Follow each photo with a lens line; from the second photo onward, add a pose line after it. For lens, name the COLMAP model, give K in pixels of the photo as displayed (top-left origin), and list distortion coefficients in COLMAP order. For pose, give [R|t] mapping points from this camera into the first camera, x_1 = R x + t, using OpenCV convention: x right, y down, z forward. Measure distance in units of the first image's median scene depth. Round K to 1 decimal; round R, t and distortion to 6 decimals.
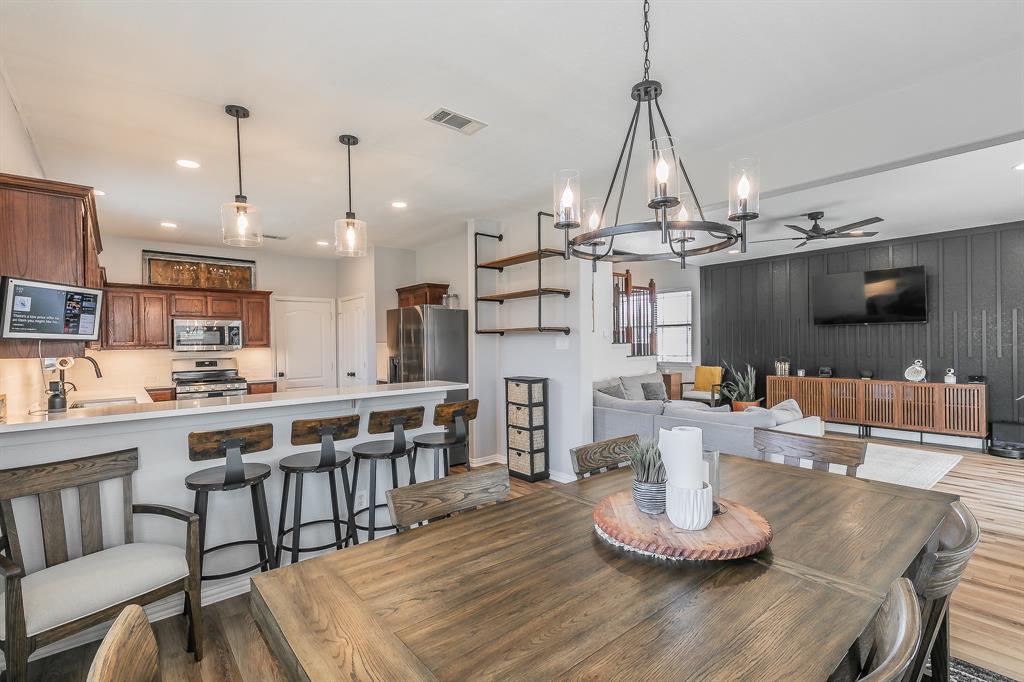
lens RADIAL K [[474.7, 0, 510.3], [0, 474.7, 346.1], [0, 0, 1]] dist [-0.000424, -0.000142]
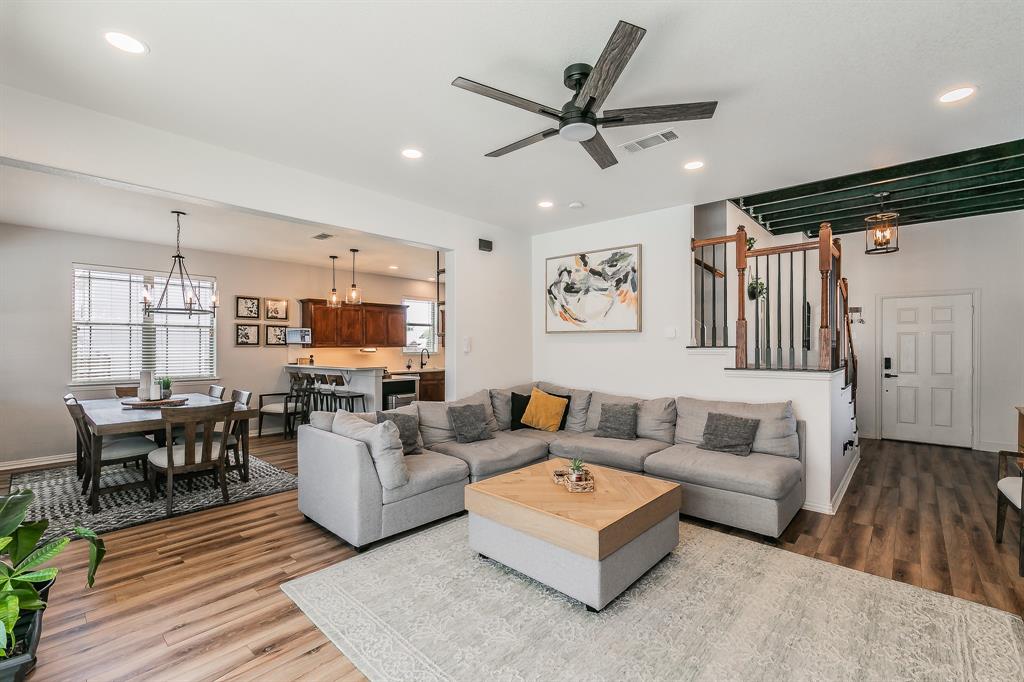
lens RADIAL K [[446.4, 0, 514.2], [0, 446.4, 347.5], [0, 0, 1]] dist [0.003608, -0.000630]
pose [[0.141965, 0.015777, -0.989746, 0.913203], [-0.007891, 0.999859, 0.014806, -0.015480], [0.989840, 0.005708, 0.142069, 0.727912]]
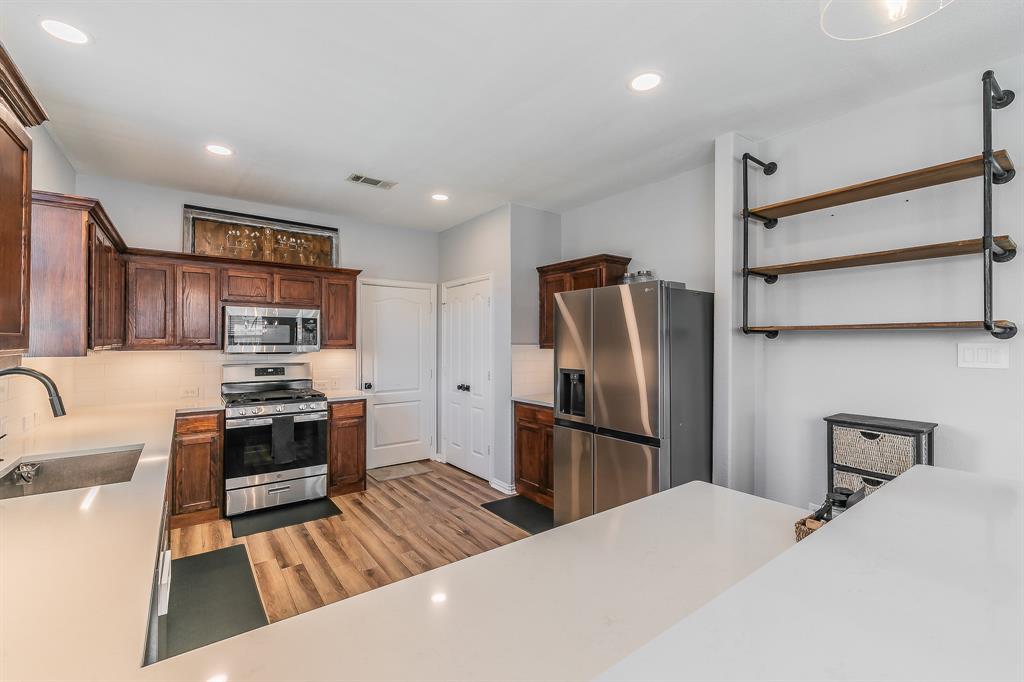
lens RADIAL K [[438.1, 0, 508.9], [0, 438.1, 338.8], [0, 0, 1]] dist [0.000333, 0.000385]
pose [[0.998276, 0.014851, -0.056791, -0.262362], [-0.015660, 0.999782, -0.013829, -0.007312], [0.056573, 0.014694, 0.998290, 0.389177]]
